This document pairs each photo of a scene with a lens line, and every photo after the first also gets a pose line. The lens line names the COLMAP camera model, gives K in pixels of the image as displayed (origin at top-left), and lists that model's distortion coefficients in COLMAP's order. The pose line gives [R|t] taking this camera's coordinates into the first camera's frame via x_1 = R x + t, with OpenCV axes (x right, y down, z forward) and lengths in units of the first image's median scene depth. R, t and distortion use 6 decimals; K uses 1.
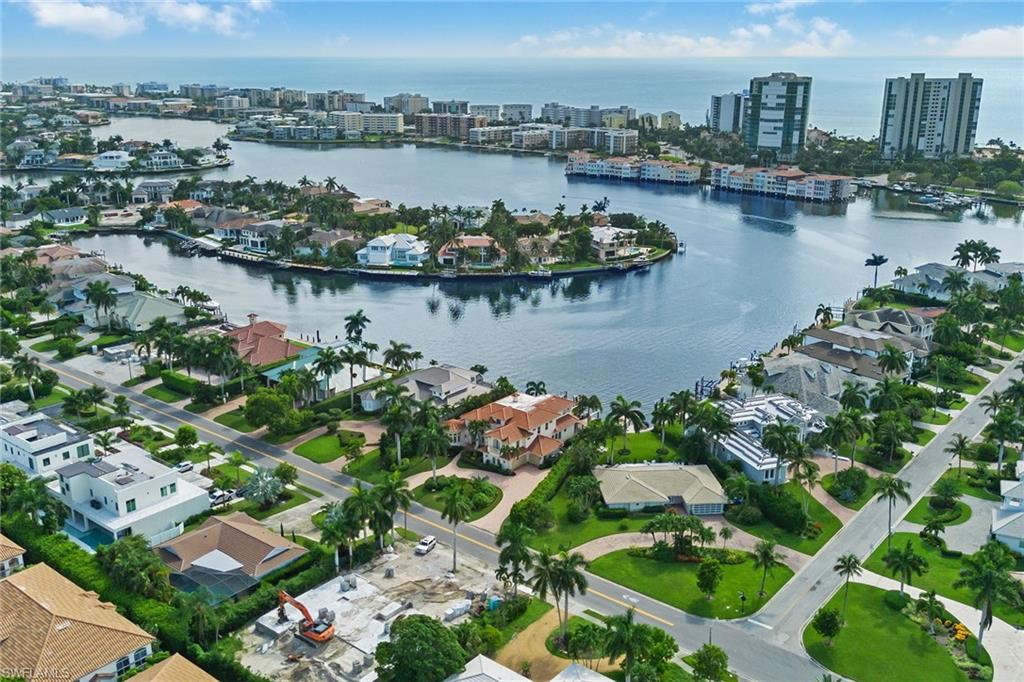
lens RADIAL K [[935.4, 0, 511.8], [0, 935.4, 341.2], [0, 0, 1]] dist [0.046941, 0.000000]
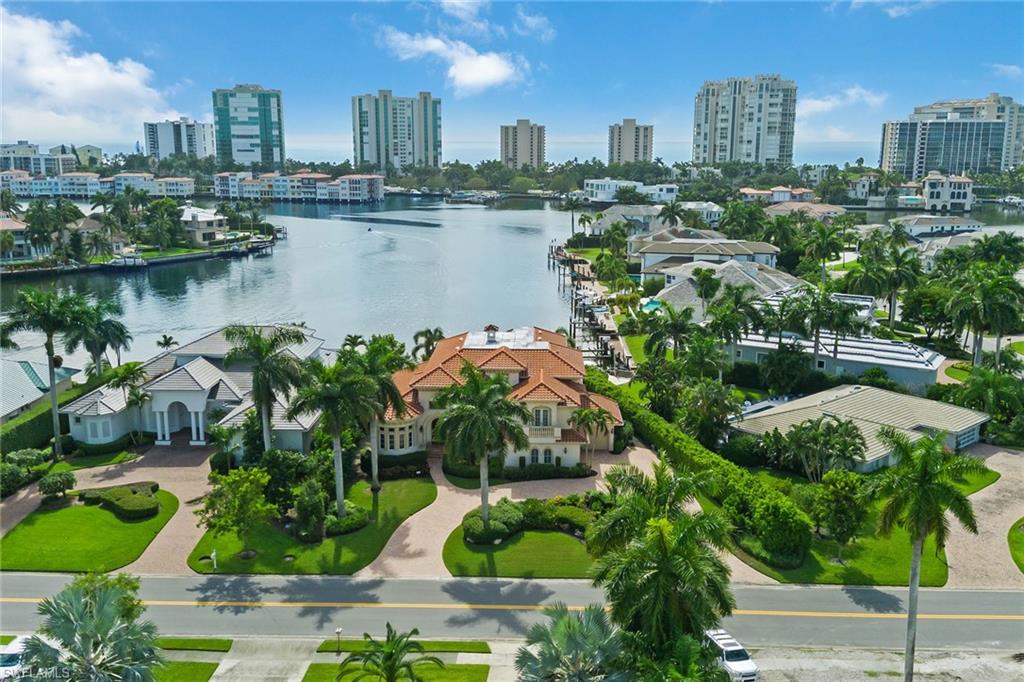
lens RADIAL K [[935.4, 0, 512.7], [0, 935.4, 342.0], [0, 0, 1]] dist [0.046941, 0.000000]
pose [[0.794070, -0.123487, 0.595150, -0.076749], [0.172204, 0.984733, -0.025439, 0.022028], [-0.582922, 0.122687, 0.803212, 0.169320]]
